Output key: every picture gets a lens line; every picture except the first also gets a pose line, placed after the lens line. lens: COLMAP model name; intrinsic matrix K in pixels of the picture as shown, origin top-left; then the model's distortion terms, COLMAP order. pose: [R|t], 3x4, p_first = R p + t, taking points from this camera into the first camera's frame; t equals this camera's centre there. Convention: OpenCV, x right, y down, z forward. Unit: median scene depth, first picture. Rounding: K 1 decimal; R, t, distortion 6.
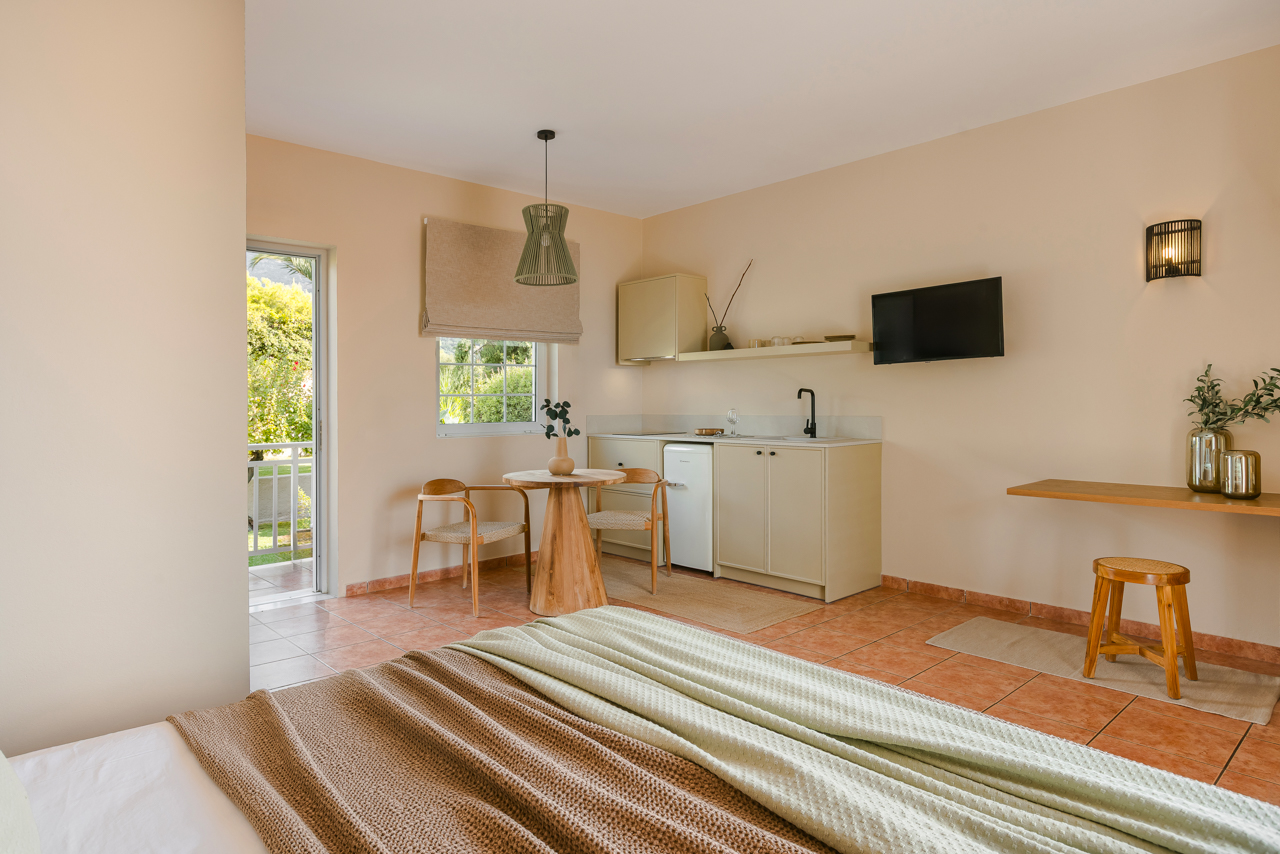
lens RADIAL K [[739.7, 0, 638.9], [0, 739.7, 398.9], [0, 0, 1]] dist [0.000244, 0.000222]
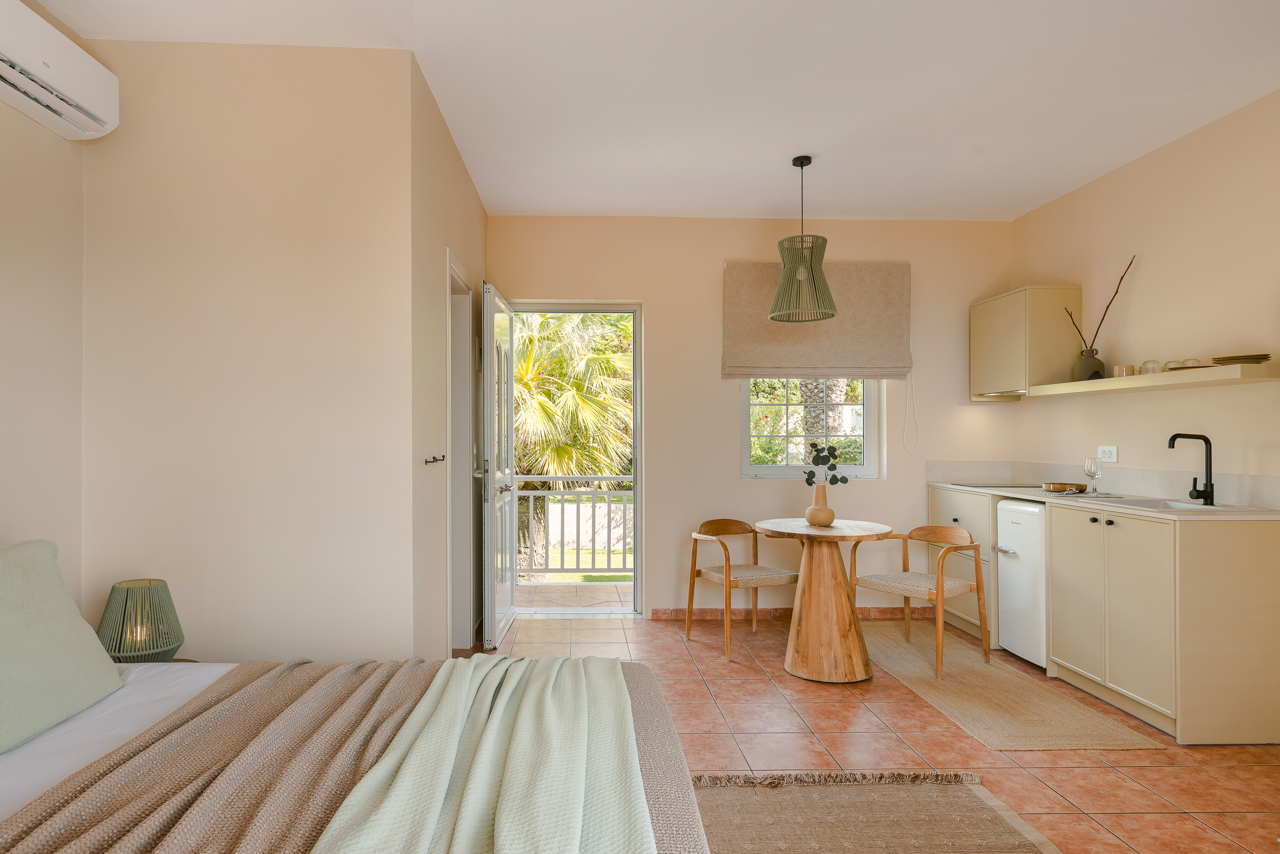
lens RADIAL K [[772.6, 0, 607.3], [0, 772.6, 430.3], [0, 0, 1]] dist [0.003841, -0.000610]
pose [[0.752405, 0.007487, -0.658658, 0.298163], [-0.008027, 0.999965, 0.002196, -0.014668], [0.658652, 0.003635, 0.752439, 0.090831]]
